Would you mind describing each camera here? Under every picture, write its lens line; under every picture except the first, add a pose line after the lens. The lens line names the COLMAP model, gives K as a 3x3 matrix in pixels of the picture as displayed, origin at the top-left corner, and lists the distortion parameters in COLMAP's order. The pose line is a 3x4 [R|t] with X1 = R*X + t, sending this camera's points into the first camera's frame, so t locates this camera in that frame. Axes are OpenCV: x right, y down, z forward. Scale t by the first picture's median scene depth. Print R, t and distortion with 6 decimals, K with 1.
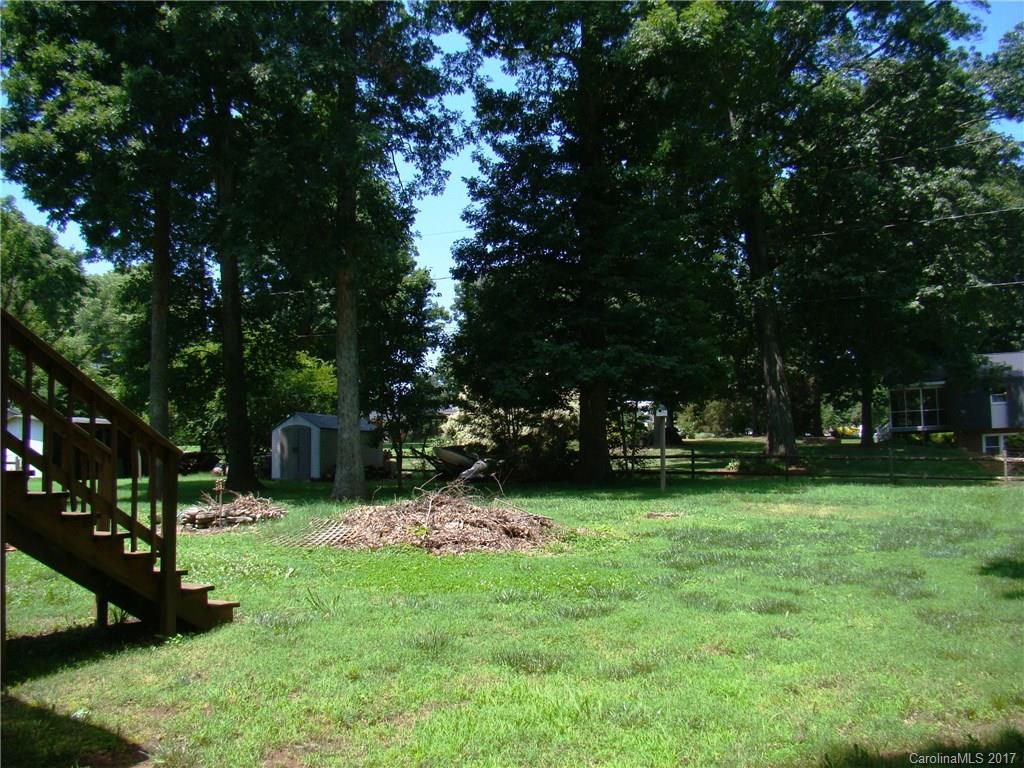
lens RADIAL K [[949.8, 0, 507.1], [0, 949.8, 384.2], [0, 0, 1]] dist [-0.198750, 0.157216]
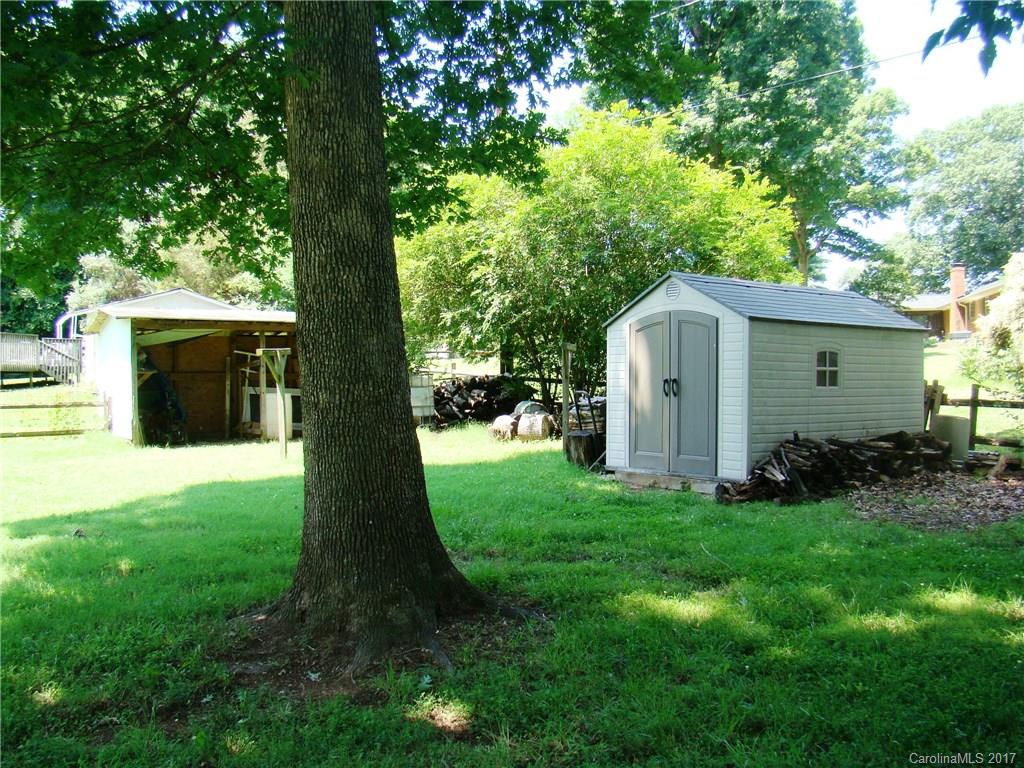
lens RADIAL K [[949.8, 0, 507.1], [0, 949.8, 384.2], [0, 0, 1]] dist [-0.198750, 0.157216]
pose [[0.907541, 0.013950, -0.419731, -0.133286], [0.025342, 0.995808, 0.087891, 0.037694], [0.419198, -0.090402, 0.903383, 0.650247]]
